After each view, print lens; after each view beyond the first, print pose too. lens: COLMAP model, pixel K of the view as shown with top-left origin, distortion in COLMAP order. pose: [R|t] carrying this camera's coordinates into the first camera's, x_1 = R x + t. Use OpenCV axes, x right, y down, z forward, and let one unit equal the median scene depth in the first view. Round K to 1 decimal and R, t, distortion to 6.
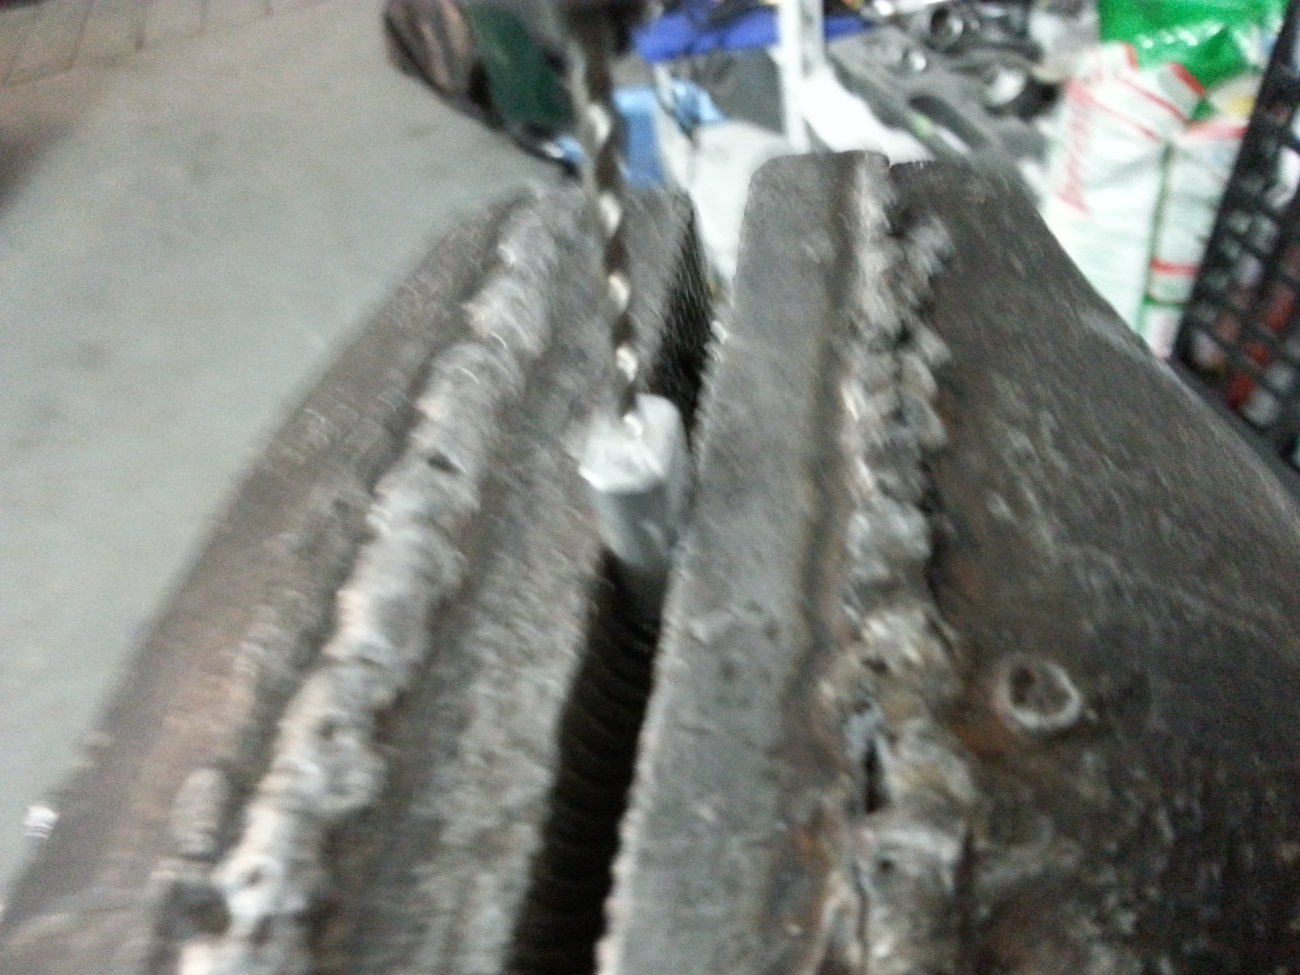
lens RADIAL K [[1029.1, 0, 650.0], [0, 1029.1, 487.5], [0, 0, 1]] dist [-0.041150, 0.000994]
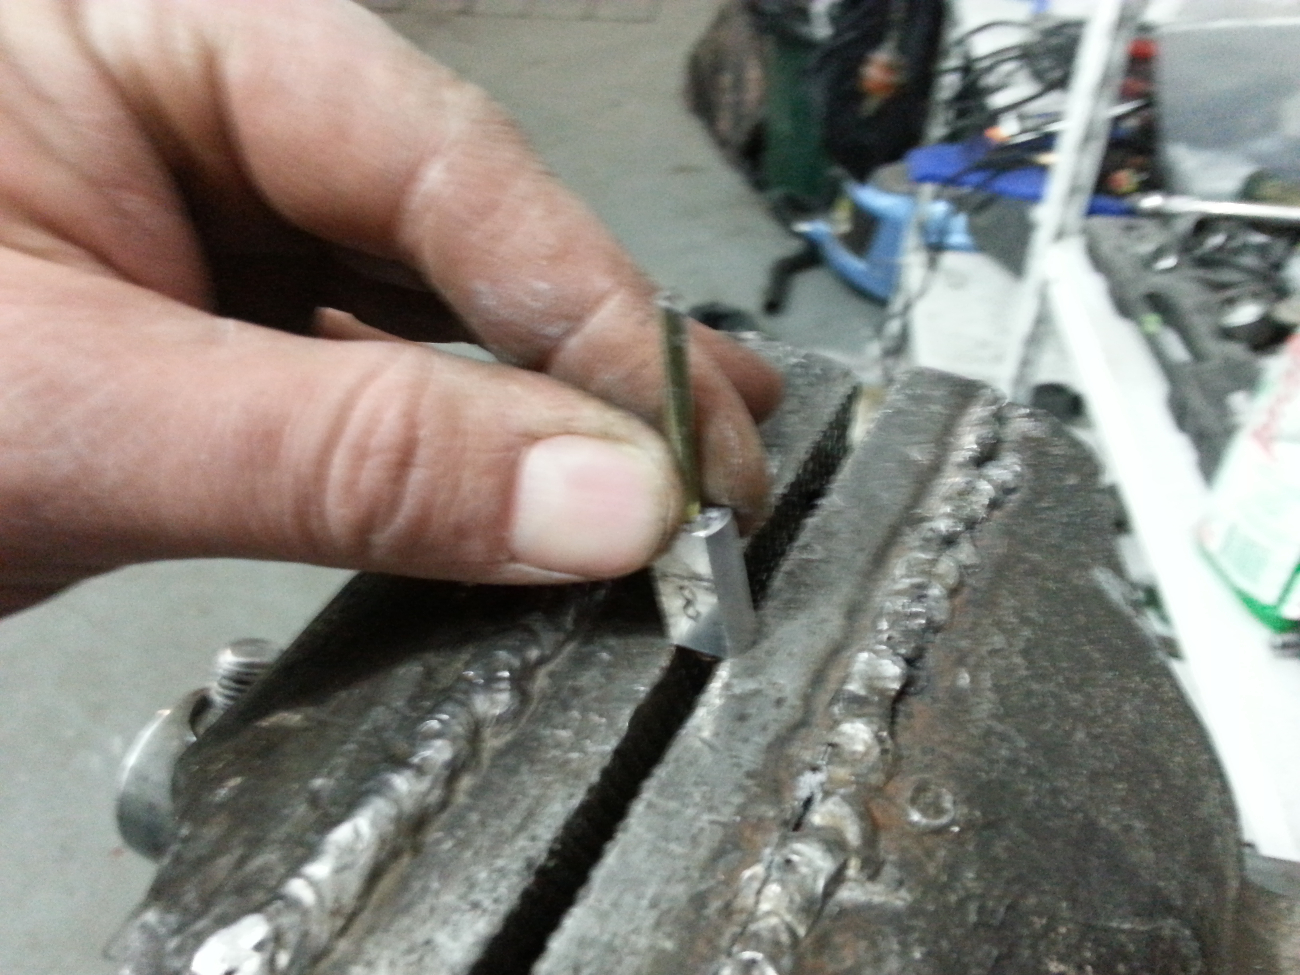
lens RADIAL K [[1065.4, 0, 651.7], [0, 1065.4, 442.2], [0, 0, 1]] dist [0.014072, 0.006467]
pose [[0.934249, 0.317522, -0.162350, 0.068671], [-0.331083, 0.941429, -0.063994, -0.051633], [0.132521, 0.113537, 0.984656, -0.546019]]
